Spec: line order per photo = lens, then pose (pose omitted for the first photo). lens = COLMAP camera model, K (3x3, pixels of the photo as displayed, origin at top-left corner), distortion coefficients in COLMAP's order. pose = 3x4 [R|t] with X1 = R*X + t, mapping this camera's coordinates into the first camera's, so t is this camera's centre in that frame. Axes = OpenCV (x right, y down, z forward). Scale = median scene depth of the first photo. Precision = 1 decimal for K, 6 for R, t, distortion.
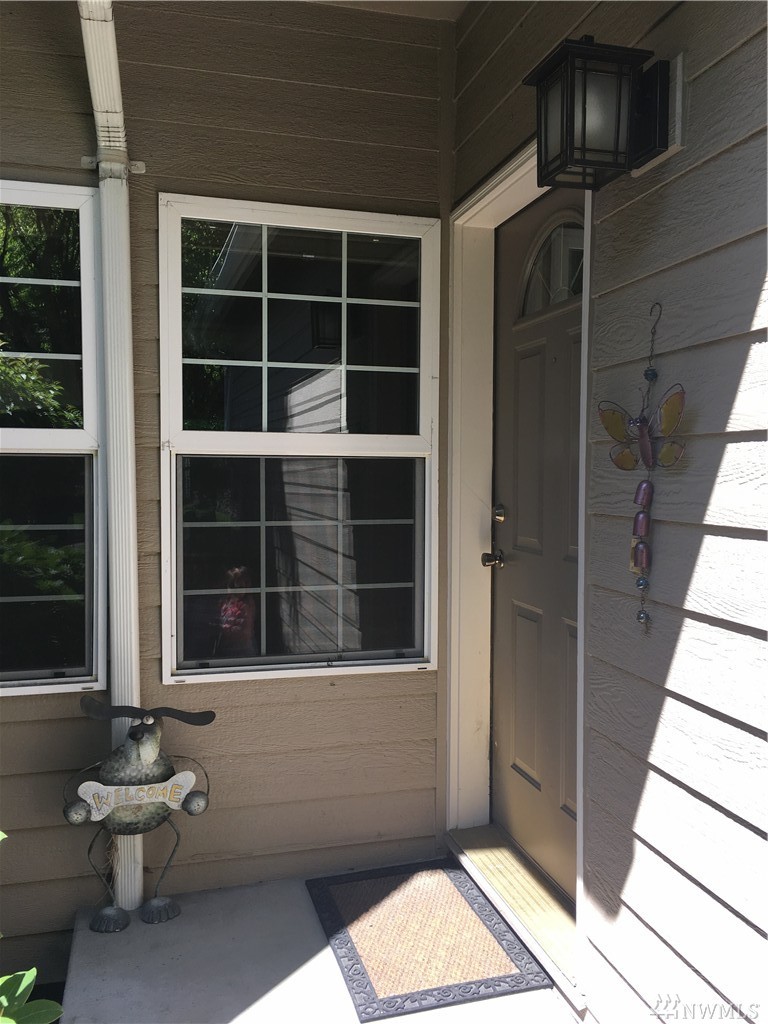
lens RADIAL K [[868.0, 0, 384.4], [0, 868.0, 511.9], [0, 0, 1]] dist [0.037501, -0.013538]
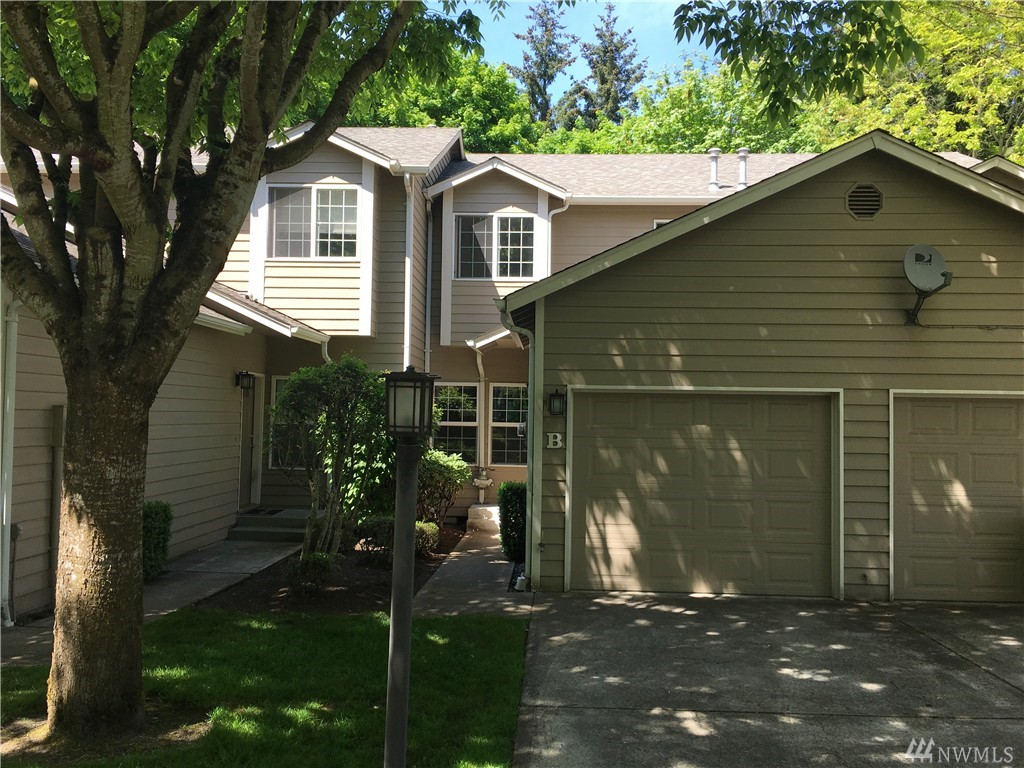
lens RADIAL K [[868.0, 0, 511.6], [0, 868.0, 383.7], [0, 0, 1]] dist [0.037501, -0.013538]
pose [[0.952981, -0.000927, -0.303028, 1.683043], [-0.025623, 0.996167, -0.083629, 0.135209], [0.301944, 0.087462, 0.949305, -4.587453]]
